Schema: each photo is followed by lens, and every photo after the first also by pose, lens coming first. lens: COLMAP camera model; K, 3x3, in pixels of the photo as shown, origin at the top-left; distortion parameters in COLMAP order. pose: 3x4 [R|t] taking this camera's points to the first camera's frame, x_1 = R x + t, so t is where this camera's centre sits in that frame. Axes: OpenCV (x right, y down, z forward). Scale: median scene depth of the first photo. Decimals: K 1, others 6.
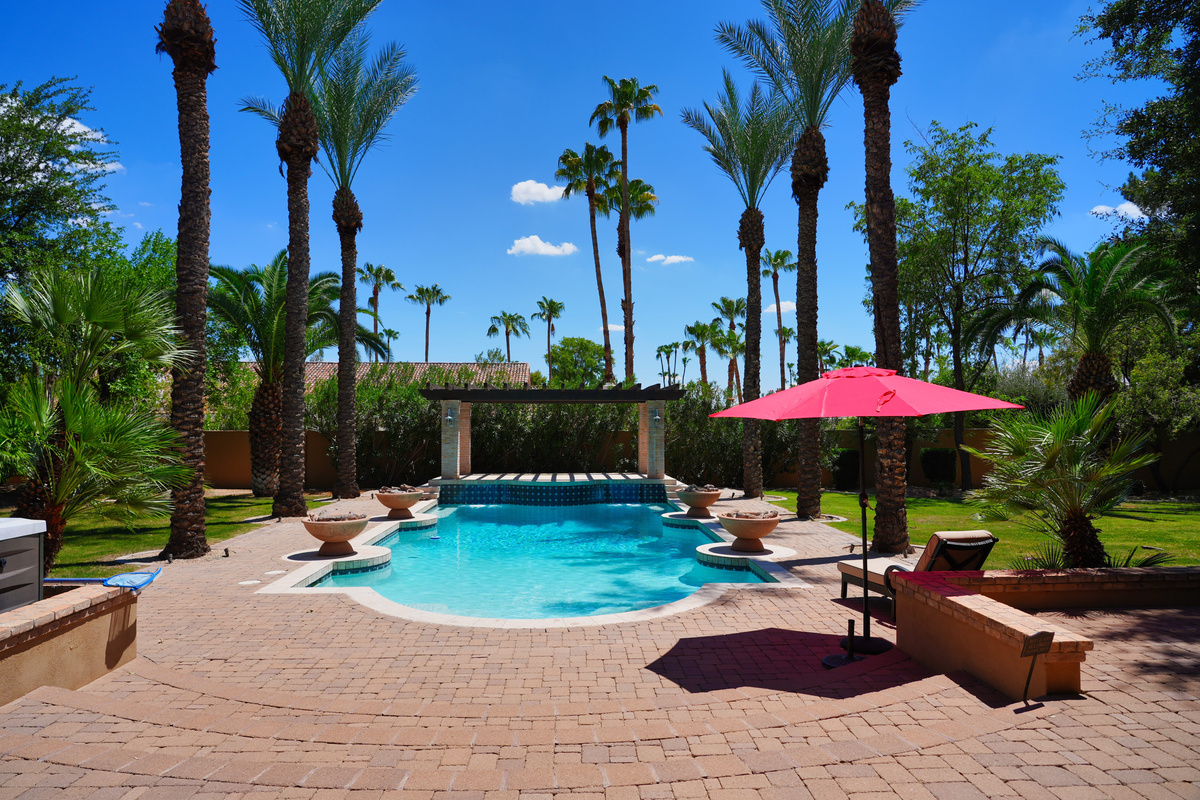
lens RADIAL K [[790.5, 0, 600.0], [0, 790.5, 400.0], [0, 0, 1]] dist [-0.000387, 0.000928]
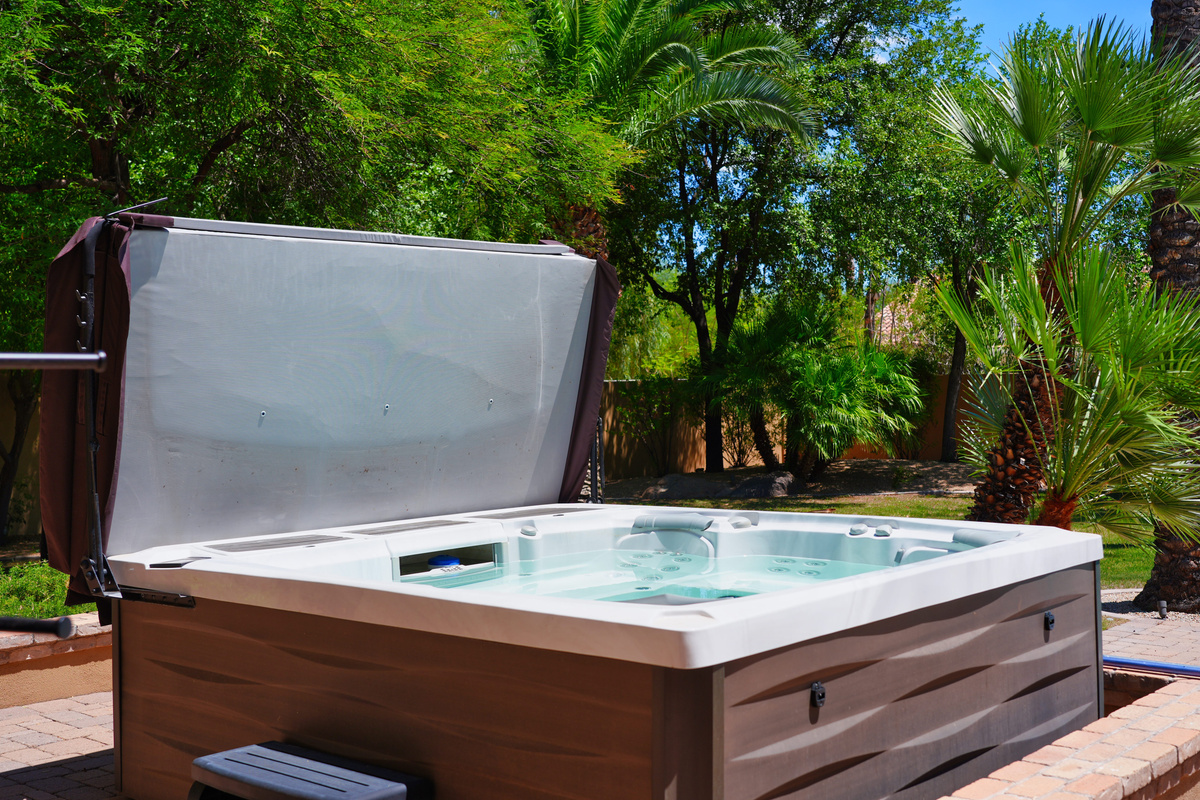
lens RADIAL K [[1393.8, 0, 600.0], [0, 1393.8, 400.0], [0, 0, 1]] dist [0.002918, 0.005043]
pose [[0.713587, -0.007490, -0.700527, -0.094973], [0.046309, 0.998260, 0.036499, 0.008075], [0.699034, -0.058486, 0.712692, 0.058746]]
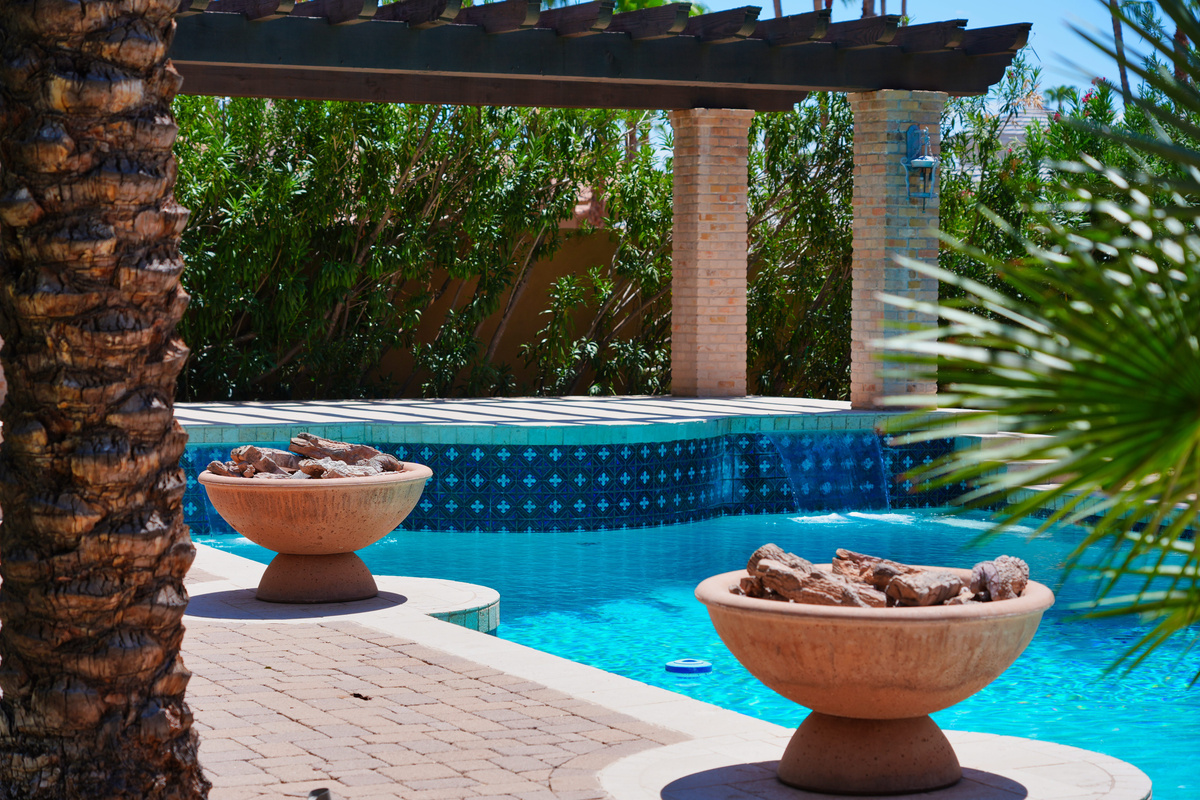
lens RADIAL K [[2752.7, 0, 600.0], [0, 2752.7, 400.0], [0, 0, 1]] dist [-0.001660, -0.077014]
pose [[0.911899, -0.010728, 0.410274, -0.371748], [-0.022497, 0.996849, 0.076071, 0.033237], [-0.409798, -0.078599, 0.908784, 0.259112]]
